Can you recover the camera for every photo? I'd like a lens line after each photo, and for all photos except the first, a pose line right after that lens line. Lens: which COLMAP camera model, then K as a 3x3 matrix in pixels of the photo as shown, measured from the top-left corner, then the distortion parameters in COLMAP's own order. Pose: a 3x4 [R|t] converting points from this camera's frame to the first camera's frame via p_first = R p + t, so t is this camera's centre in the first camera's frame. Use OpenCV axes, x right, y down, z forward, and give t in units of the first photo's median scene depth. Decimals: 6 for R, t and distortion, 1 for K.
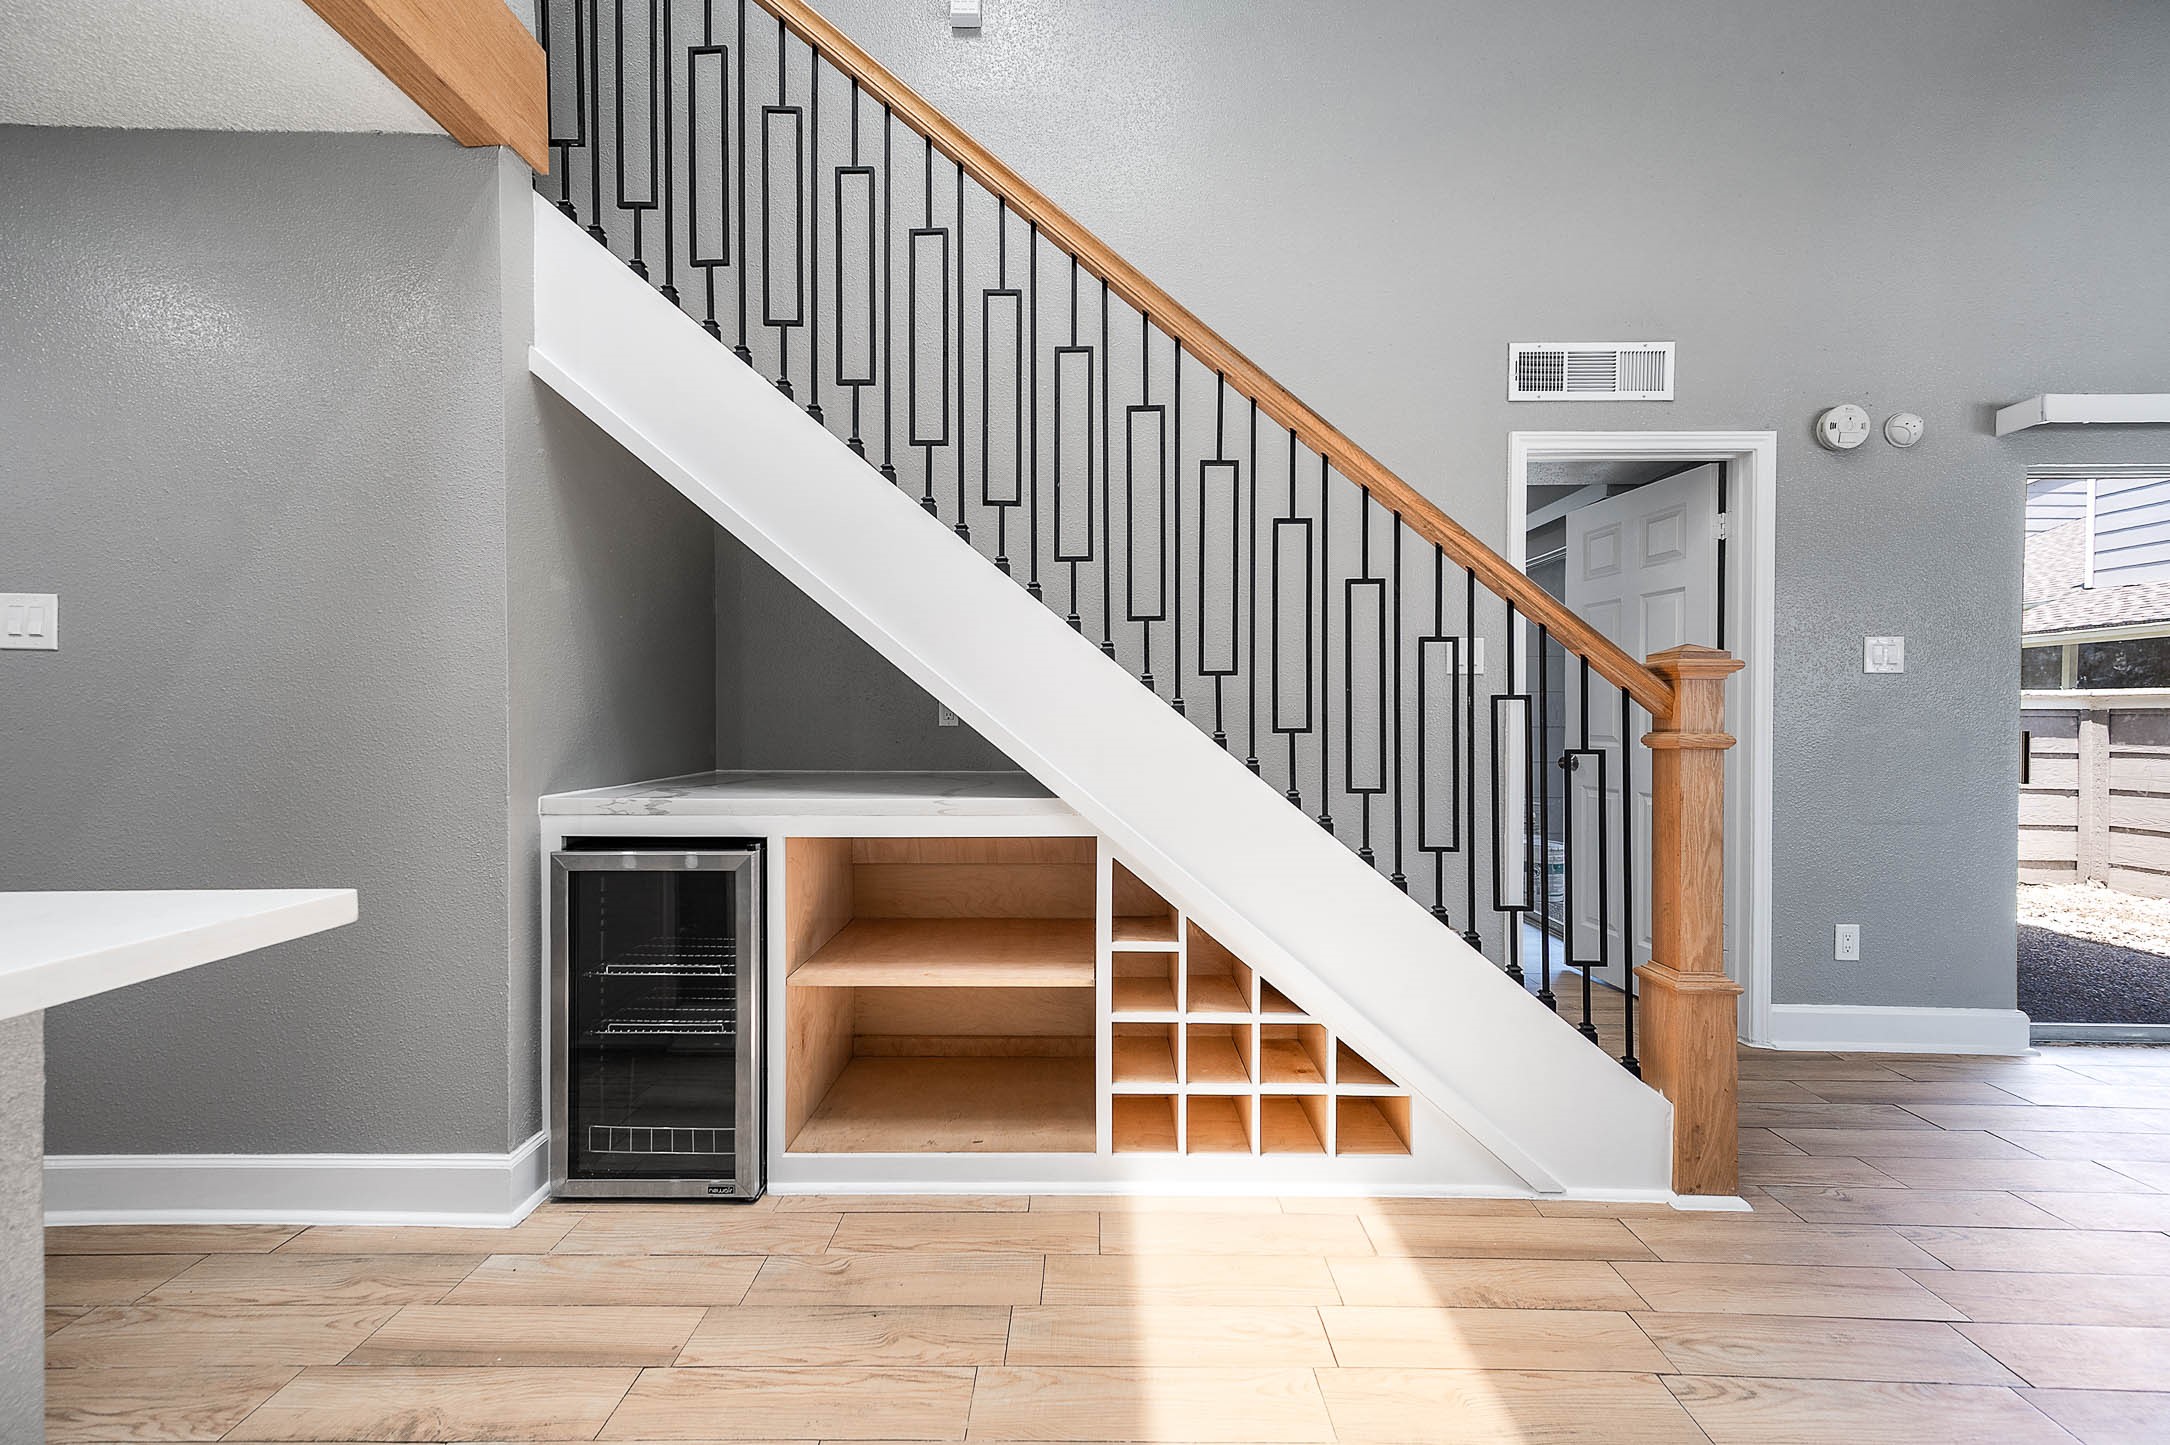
lens RADIAL K [[849.1, 0, 1080.6], [0, 849.1, 722.8], [0, 0, 1]] dist [0.010350, 0.000354]
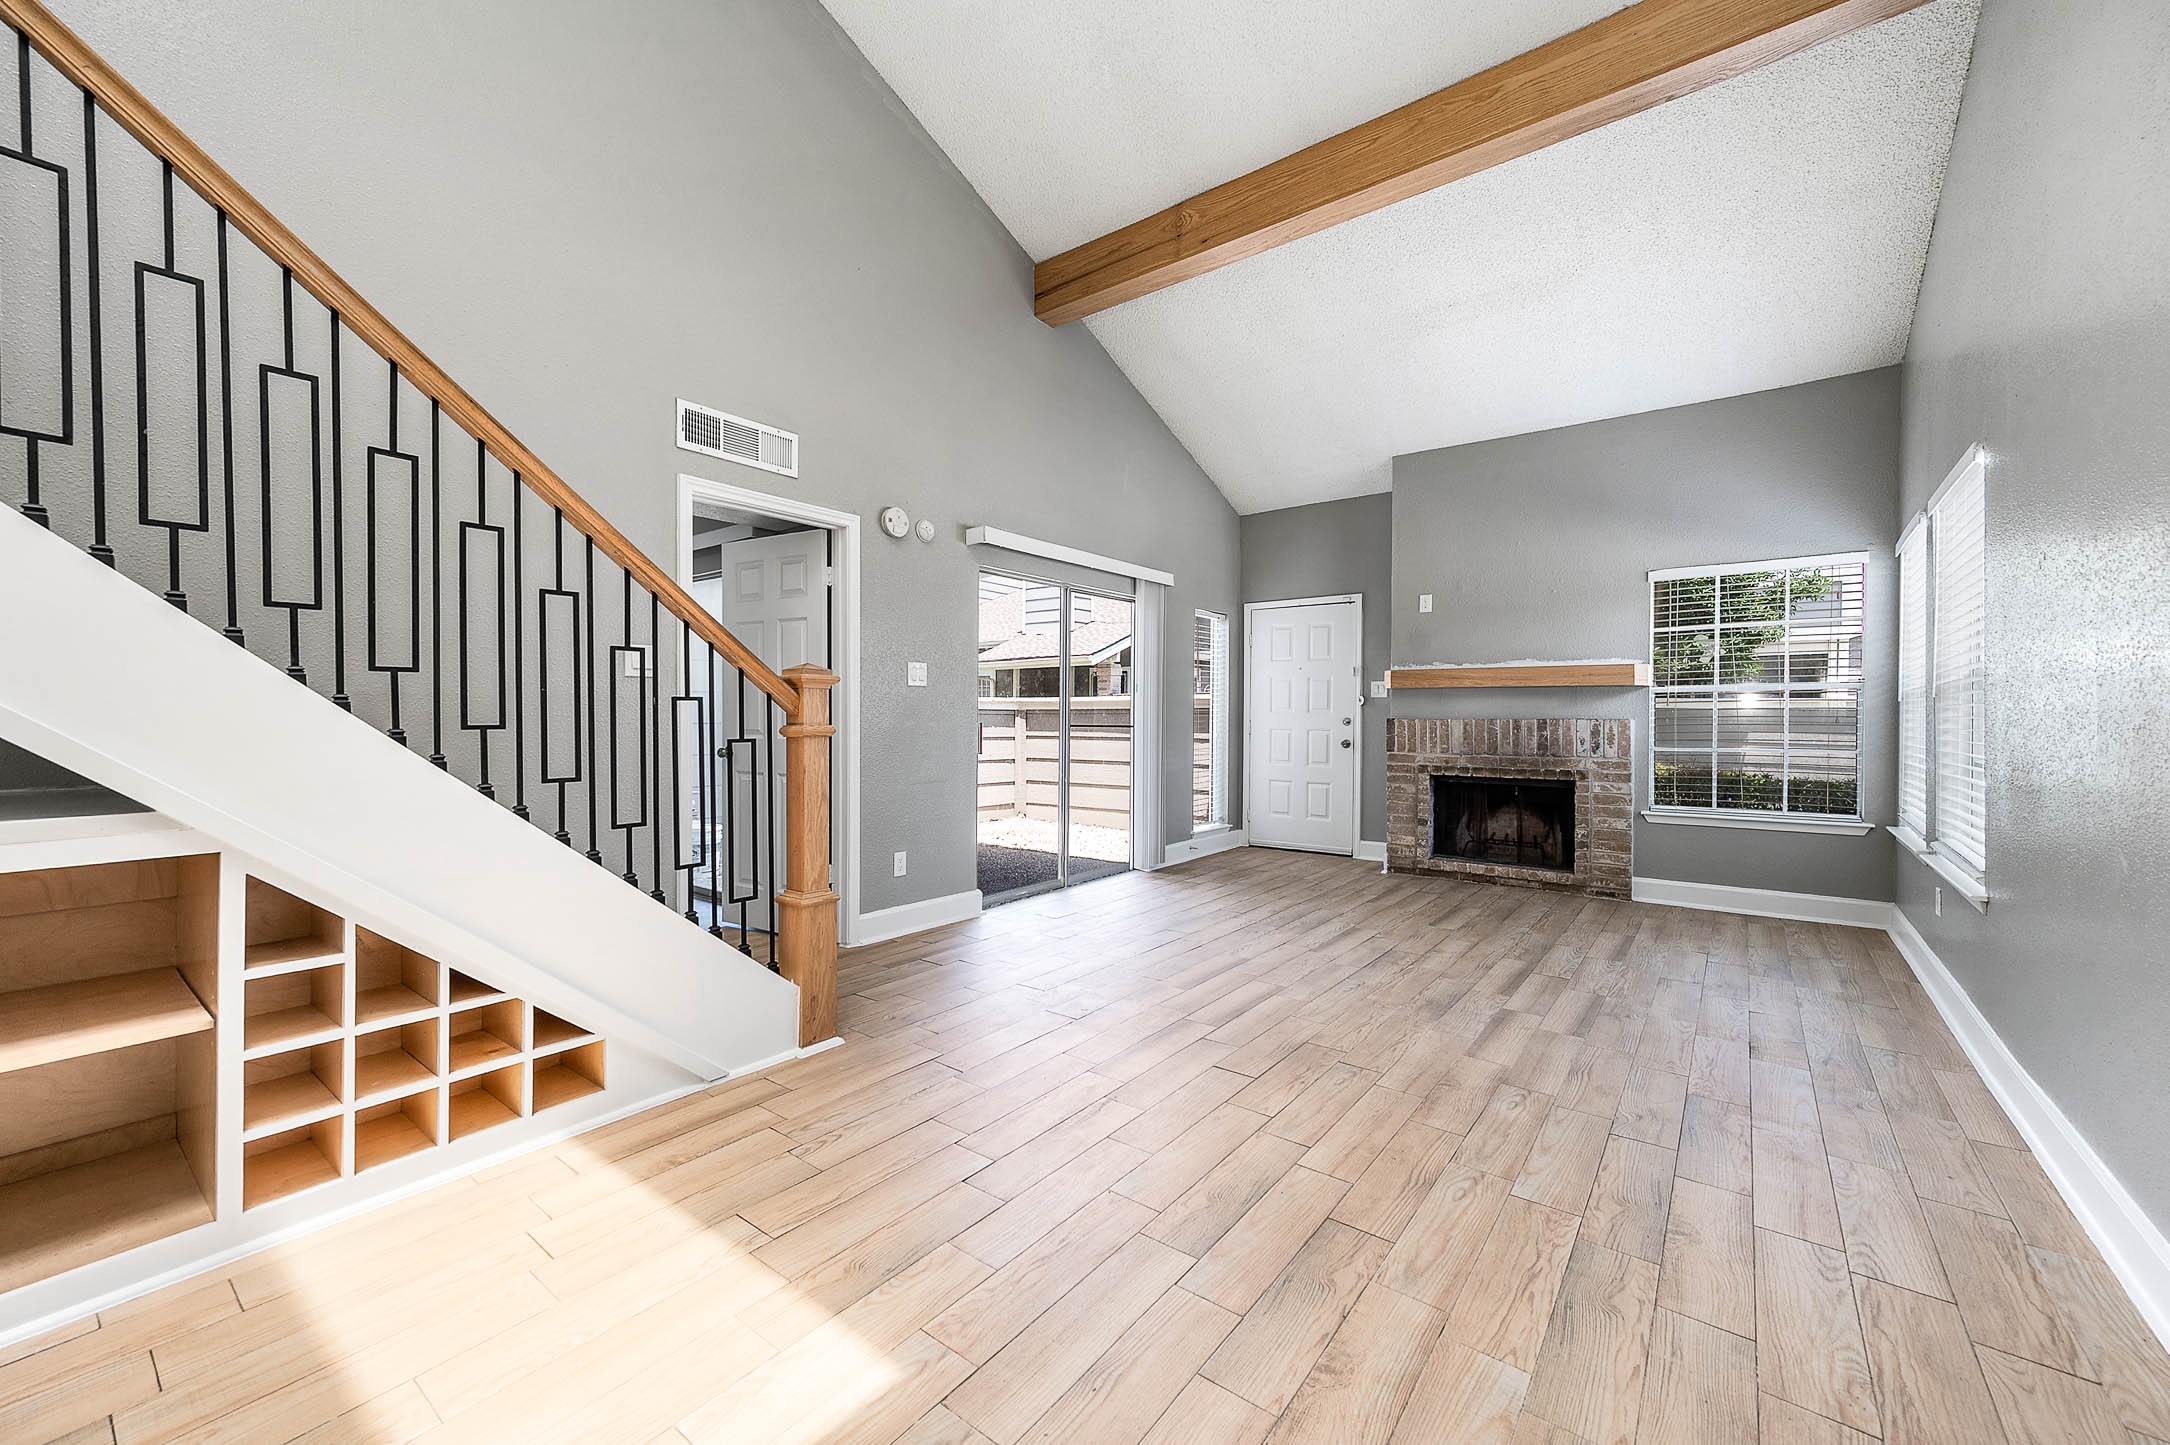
lens RADIAL K [[849.1, 0, 1089.1], [0, 849.1, 717.2], [0, 0, 1]] dist [0.010350, 0.000354]
pose [[0.596396, -0.002878, 0.802685, -0.150875], [0.006525, 0.999978, -0.001263, 0.003355], [-0.802664, 0.005991, 0.596402, -0.227620]]
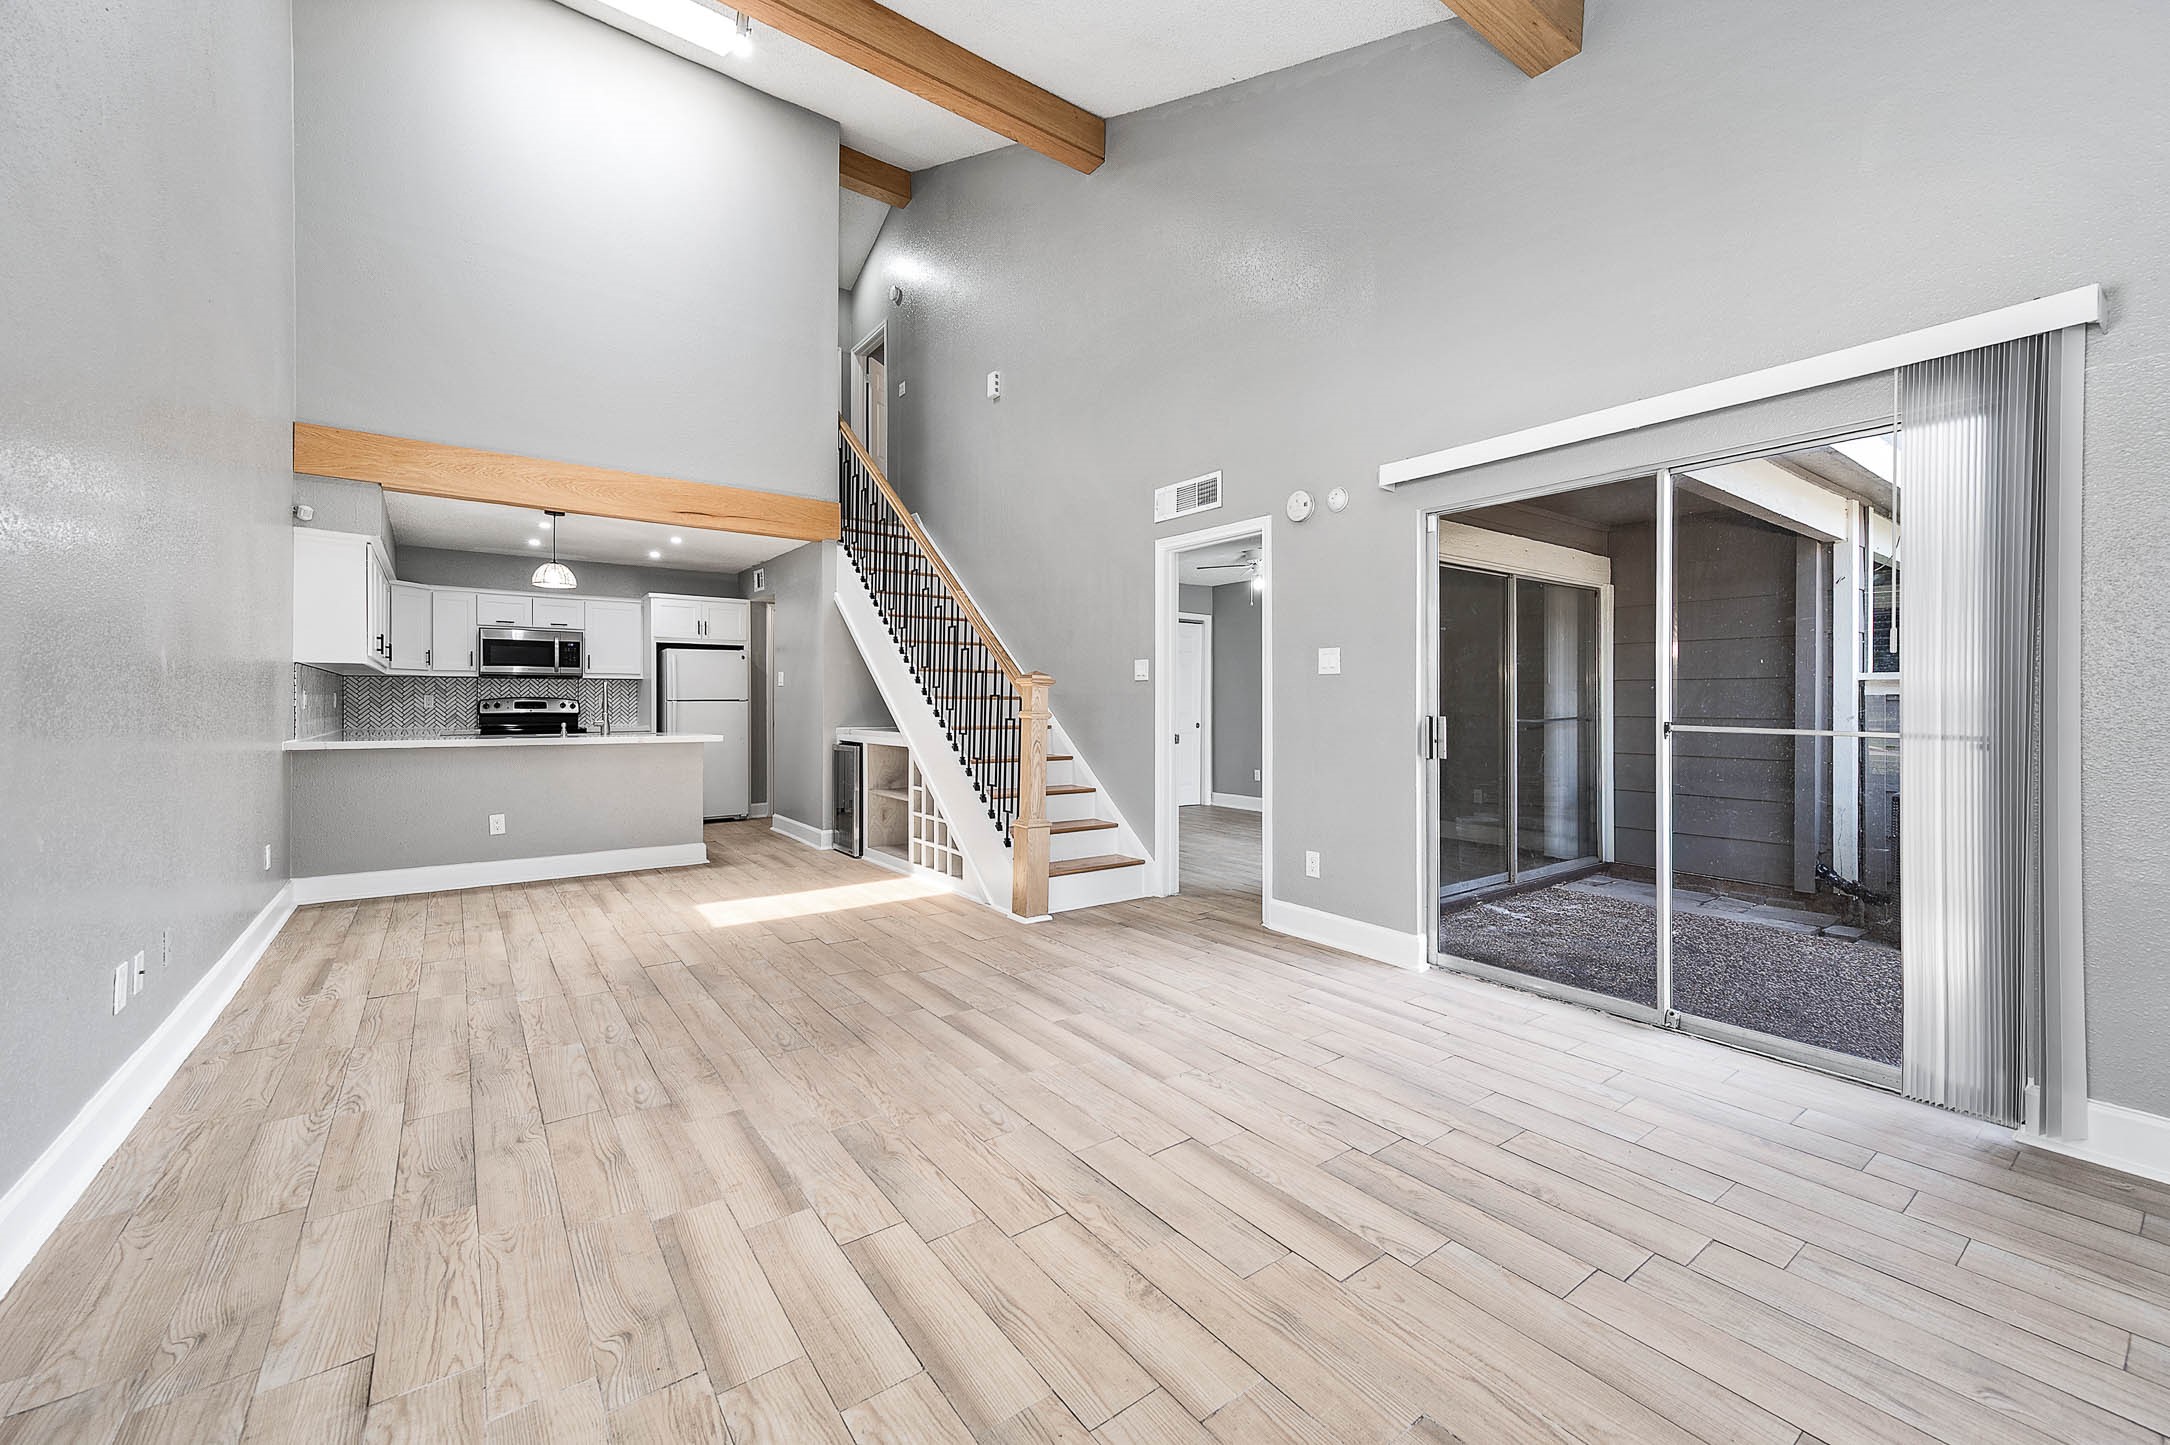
lens RADIAL K [[849.1, 0, 1086.8], [0, 849.1, 715.3], [0, 0, 1]] dist [0.010350, 0.000354]
pose [[0.608799, 0.008488, -0.793279, 2.546916], [-0.007831, 0.999958, 0.004689, 0.006674], [0.793286, 0.003357, 0.608840, -0.222919]]
